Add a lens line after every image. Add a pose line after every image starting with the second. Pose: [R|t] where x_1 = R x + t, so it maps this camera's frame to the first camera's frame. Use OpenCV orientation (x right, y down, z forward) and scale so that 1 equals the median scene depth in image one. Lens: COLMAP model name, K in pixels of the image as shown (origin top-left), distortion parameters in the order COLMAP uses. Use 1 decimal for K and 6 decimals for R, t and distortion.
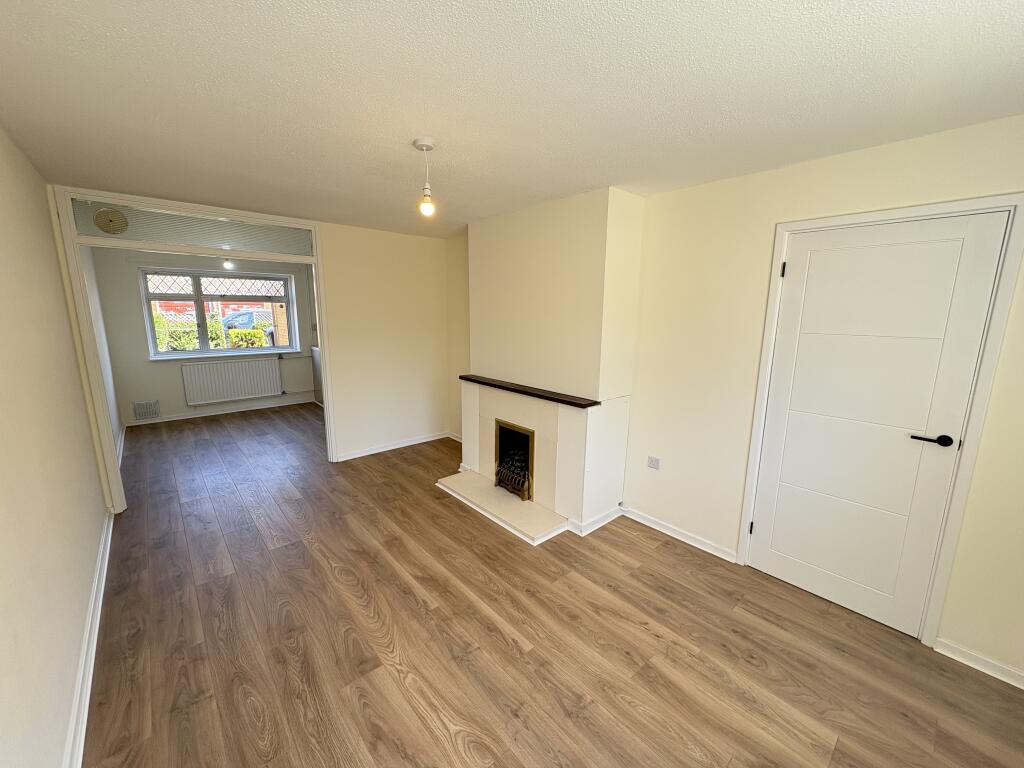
lens RADIAL K [[410.0, 0, 513.6], [0, 410.0, 384.3], [0, 0, 1]] dist [0.000685, -0.000314]
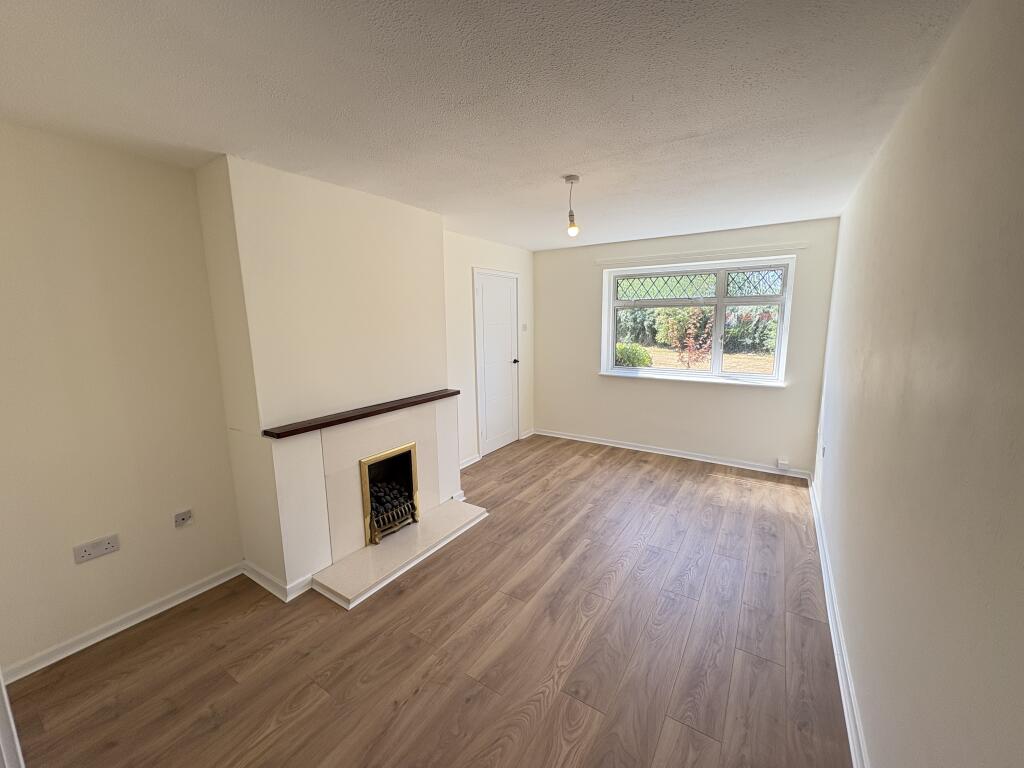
lens RADIAL K [[410.0, 0, 511.4], [0, 410.0, 387.2], [0, 0, 1]] dist [0.000685, -0.000314]
pose [[-0.266677, -0.168860, 0.948878, -1.156547], [0.184527, 0.957373, 0.222232, -0.228898], [-0.945956, 0.234358, -0.224150, 1.275060]]
